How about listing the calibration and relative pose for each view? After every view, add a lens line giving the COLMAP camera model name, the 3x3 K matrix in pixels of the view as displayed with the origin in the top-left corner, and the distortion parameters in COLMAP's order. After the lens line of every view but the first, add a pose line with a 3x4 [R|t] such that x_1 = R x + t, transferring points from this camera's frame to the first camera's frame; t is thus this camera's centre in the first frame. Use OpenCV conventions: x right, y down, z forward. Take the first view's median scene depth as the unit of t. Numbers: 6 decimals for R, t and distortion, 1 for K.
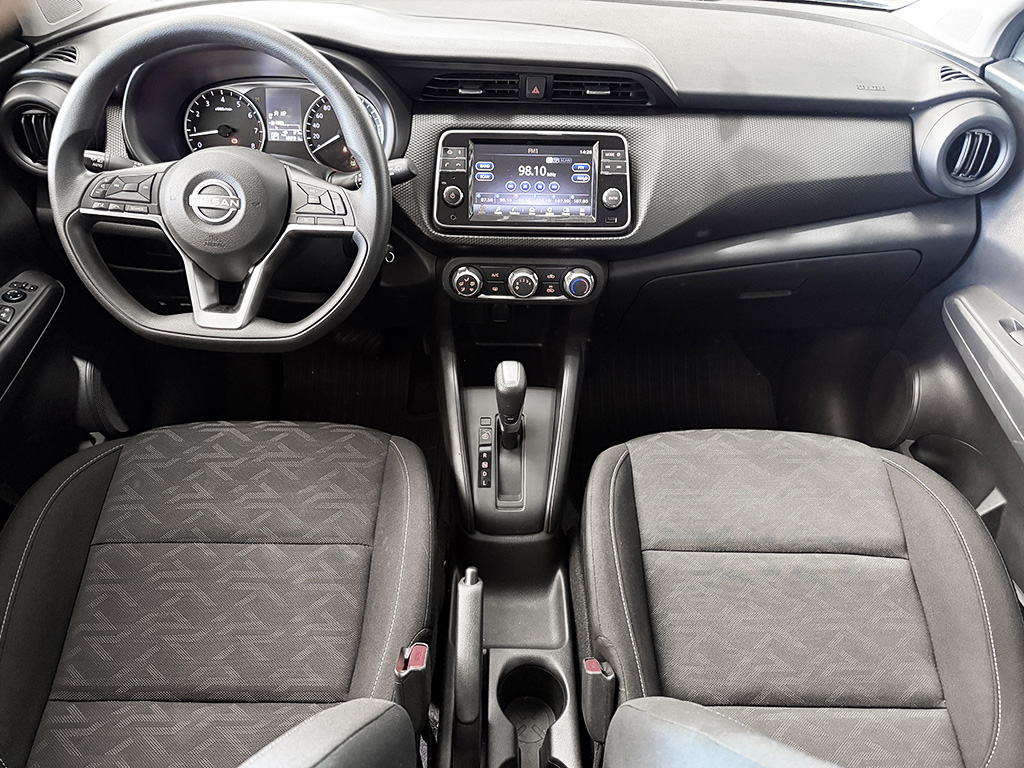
lens RADIAL K [[724.2, 0, 510.1], [0, 724.2, 390.3], [0, 0, 1]] dist [0.112423, -0.178630]
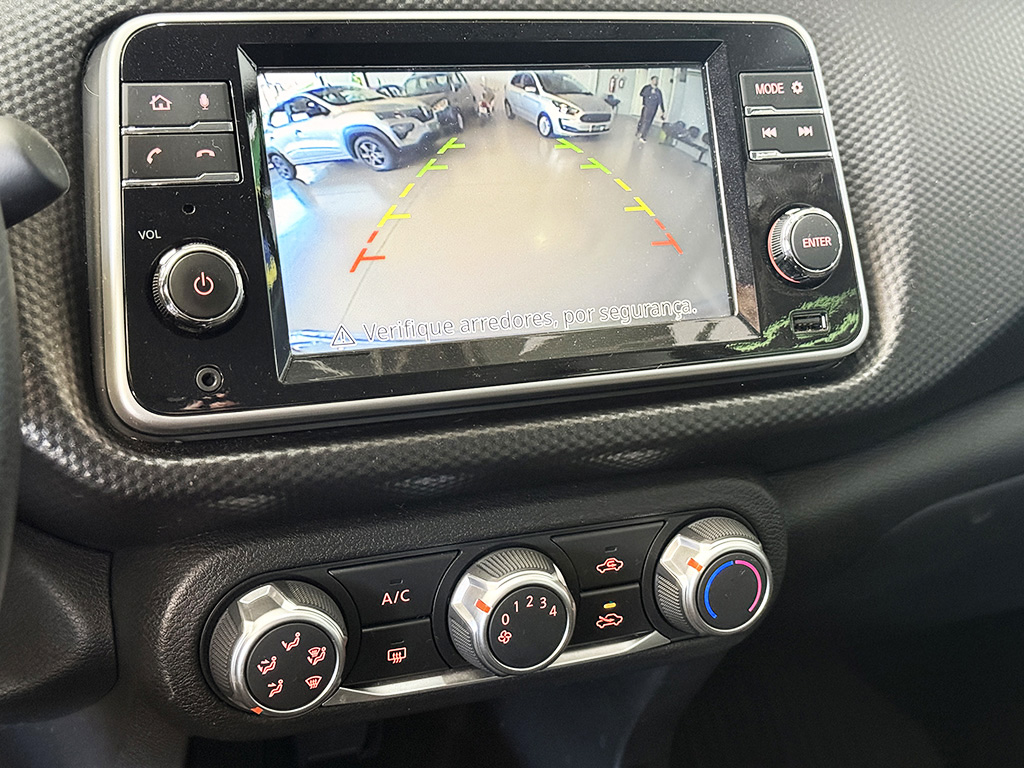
lens RADIAL K [[1455.2, 0, 512.0], [0, 1455.2, 384.0], [0, 0, 1]] dist [0.118614, 0.027465]
pose [[0.926332, -0.112141, 0.359630, -0.152272], [0.181353, 0.969510, -0.164810, -0.146062], [-0.330183, 0.217888, 0.918425, 0.560236]]
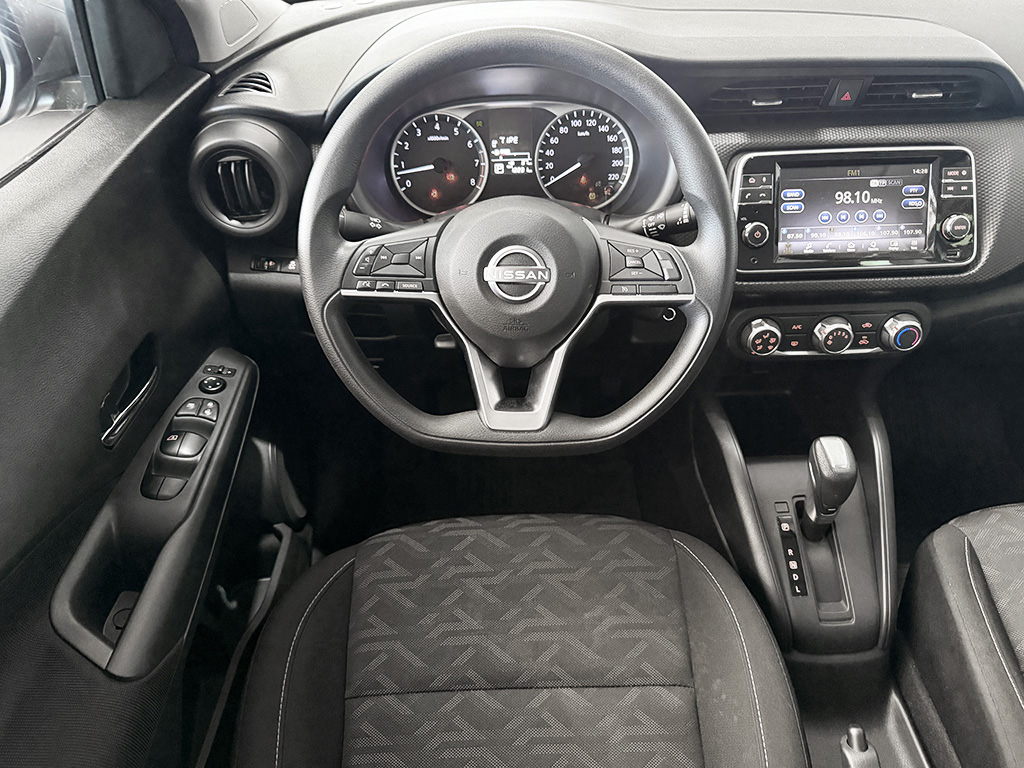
lens RADIAL K [[732.0, 0, 512.0], [0, 732.0, 384.0], [0, 0, 1]] dist [0.084959, -0.129307]
pose [[0.998848, -0.046509, -0.011781, -0.338168], [0.046710, 0.998755, 0.017483, -0.129530], [0.010953, -0.018014, 0.999778, 0.188062]]
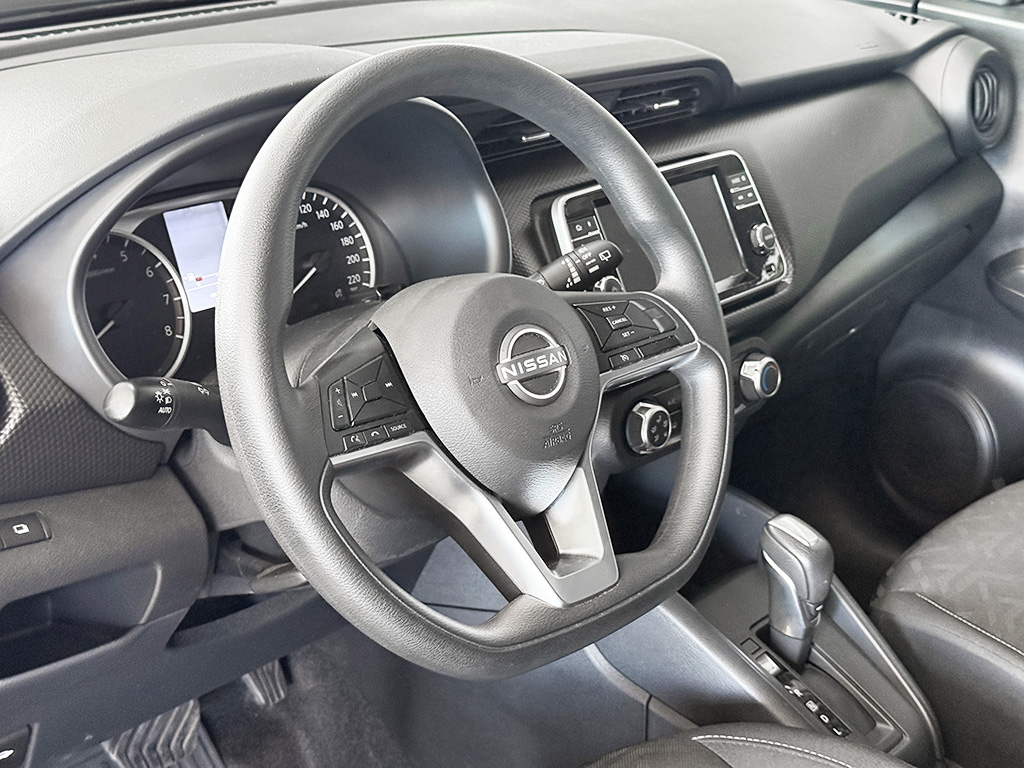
lens RADIAL K [[1455.2, 0, 512.0], [0, 1455.2, 384.0], [0, 0, 1]] dist [0.118614, 0.027465]
pose [[0.695371, -0.282511, 0.660793, -0.923038], [0.439802, 0.894489, -0.080392, -0.138824], [-0.568361, 0.346520, 0.746251, 0.189291]]
